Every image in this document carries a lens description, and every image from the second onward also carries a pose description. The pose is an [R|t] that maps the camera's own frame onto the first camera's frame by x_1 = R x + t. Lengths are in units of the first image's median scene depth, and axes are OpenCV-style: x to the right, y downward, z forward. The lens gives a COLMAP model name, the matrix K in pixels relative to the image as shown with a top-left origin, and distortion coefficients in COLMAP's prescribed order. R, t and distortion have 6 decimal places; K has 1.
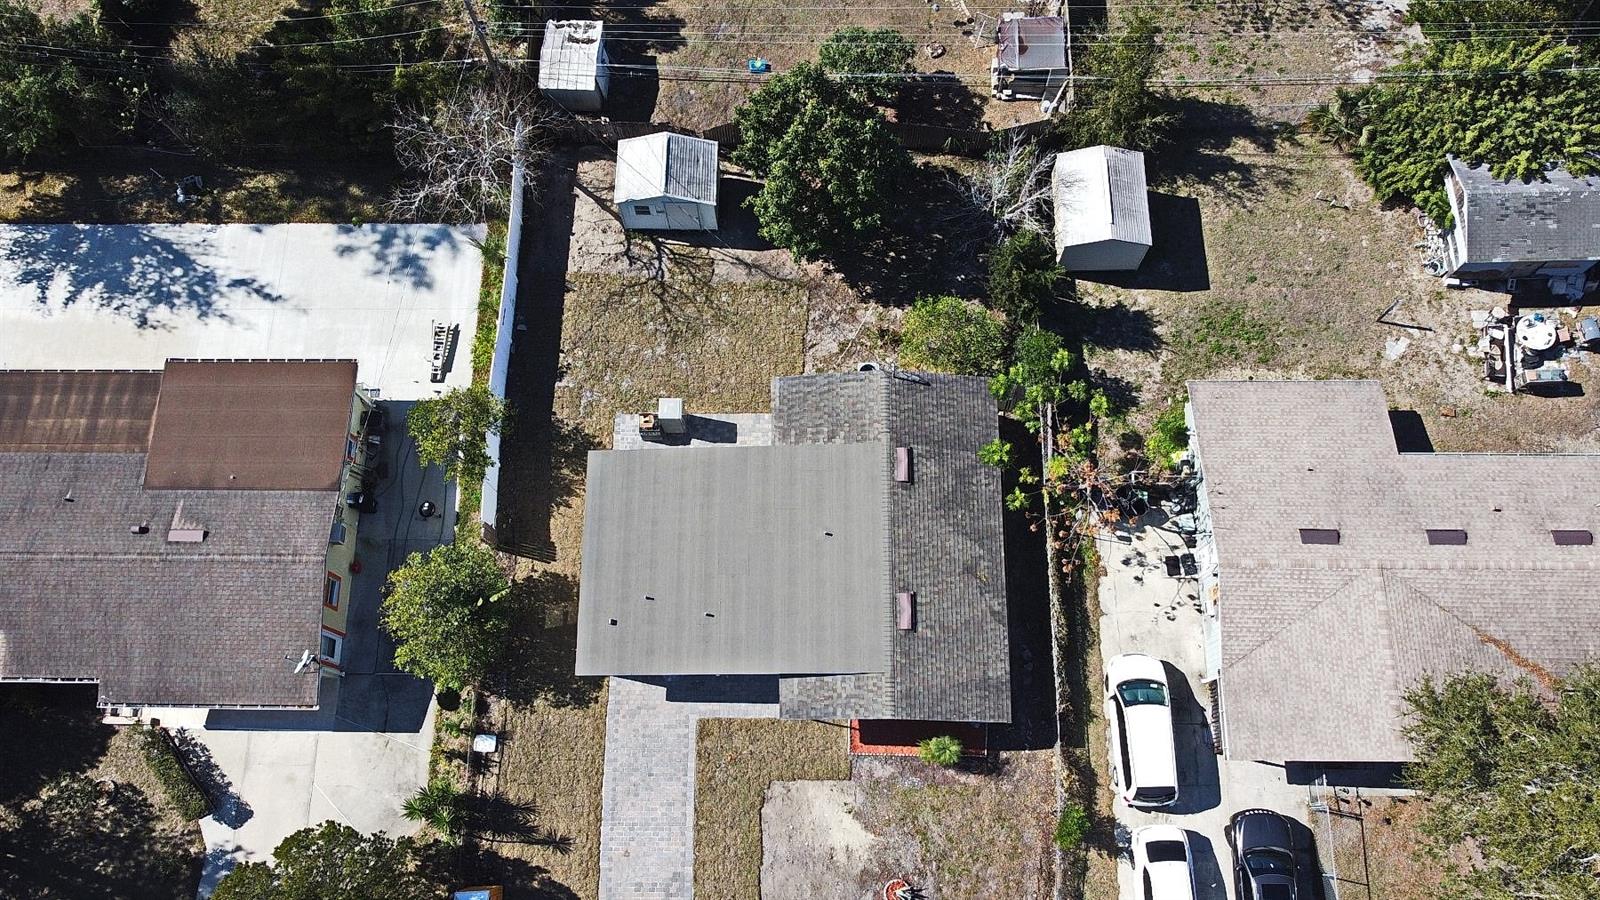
lens RADIAL K [[1215.3, 0, 800.0], [0, 1215.3, 451.2], [0, 0, 1]] dist [-0.003760, -0.001544]
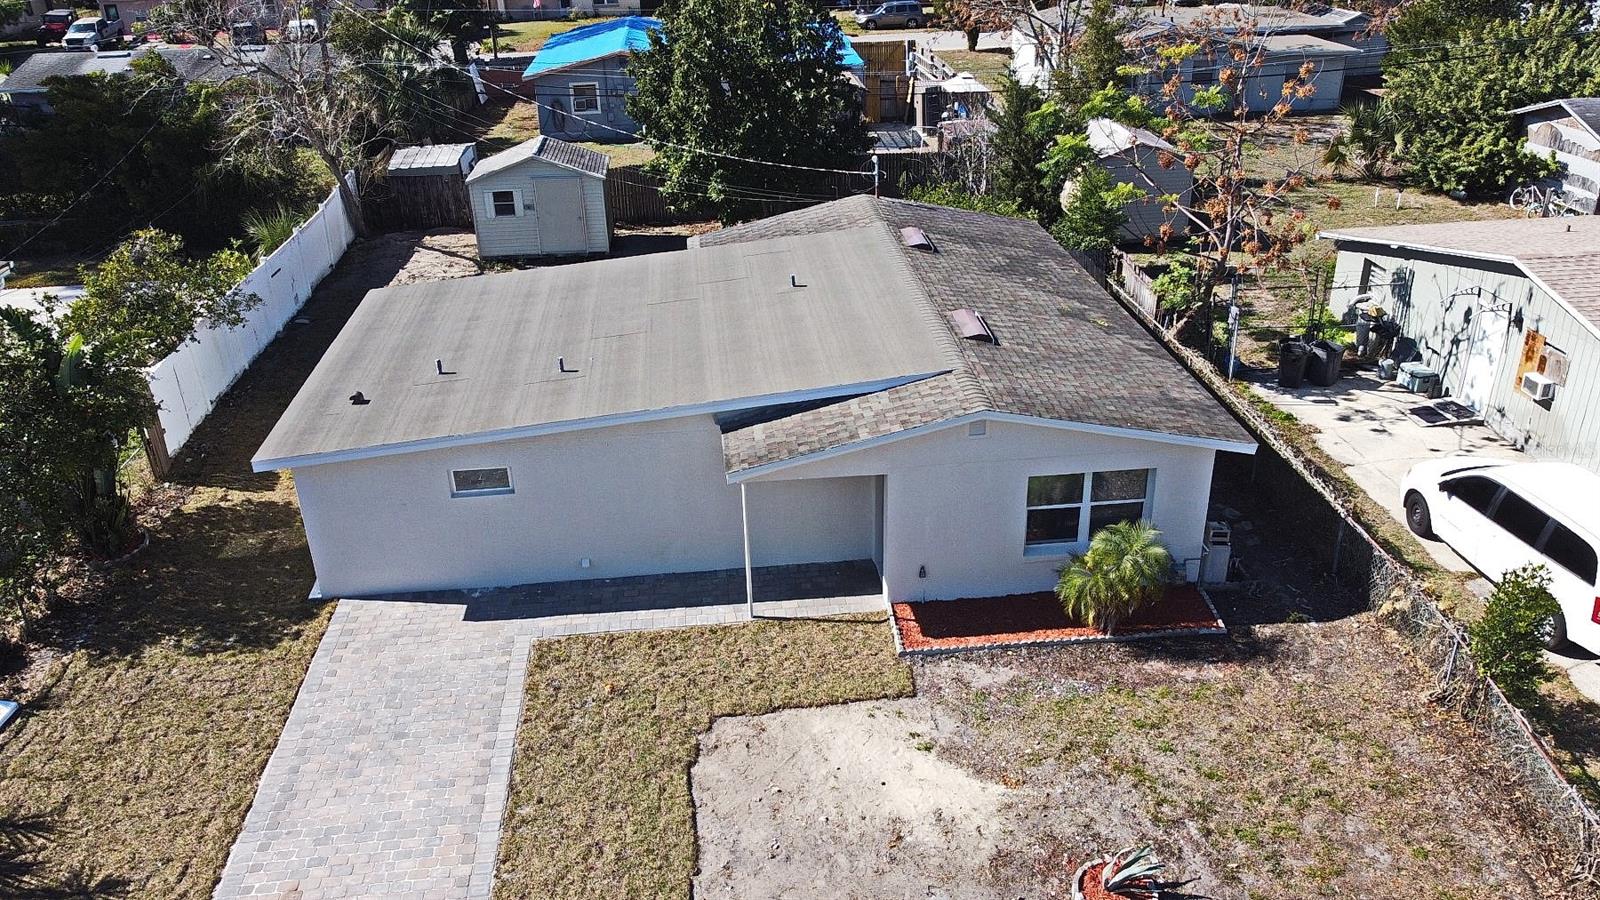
lens RADIAL K [[1215.3, 0, 800.0], [0, 1215.3, 451.3], [0, 0, 1]] dist [-0.003760, -0.001544]
pose [[0.995002, -0.048959, 0.087028, -0.025659], [0.096852, 0.685291, -0.721801, 0.485111], [-0.024301, 0.726622, 0.686607, 0.654619]]
